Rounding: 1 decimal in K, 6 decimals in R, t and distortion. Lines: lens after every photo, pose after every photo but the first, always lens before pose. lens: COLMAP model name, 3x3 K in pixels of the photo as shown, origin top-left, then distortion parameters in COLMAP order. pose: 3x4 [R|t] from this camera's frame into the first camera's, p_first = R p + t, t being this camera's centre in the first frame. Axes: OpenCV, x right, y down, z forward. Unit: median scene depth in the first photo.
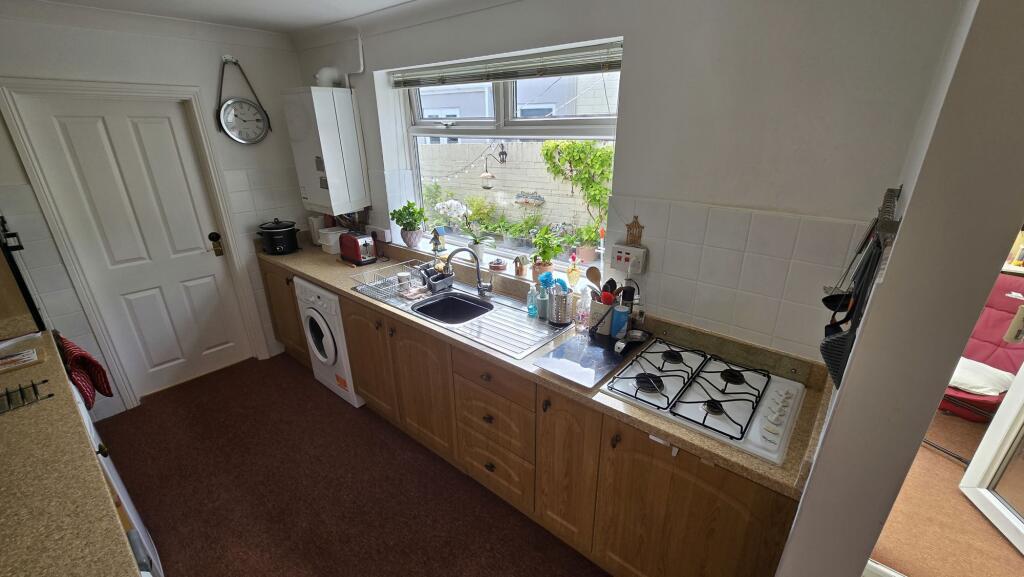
lens RADIAL K [[415.6, 0, 517.5], [0, 415.6, 289.9], [0, 0, 1]] dist [-0.003039, -0.000447]
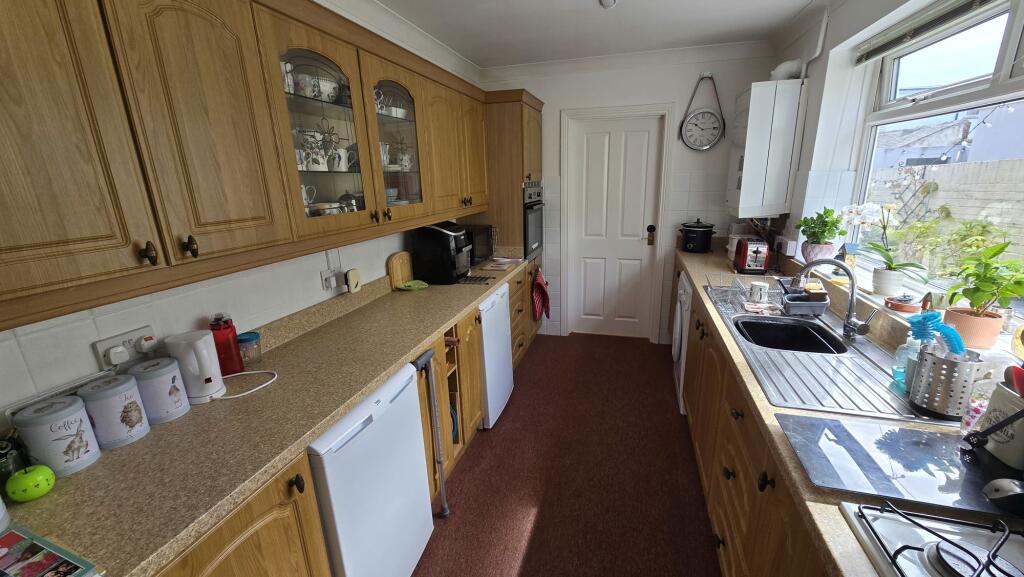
lens RADIAL K [[415.6, 0, 519.1], [0, 415.6, 289.5], [0, 0, 1]] dist [-0.003039, -0.000447]
pose [[0.409558, 0.236693, -0.881044, 0.225261], [-0.311839, 0.943906, 0.108621, 0.028078], [0.857332, 0.230257, 0.460395, 0.179200]]
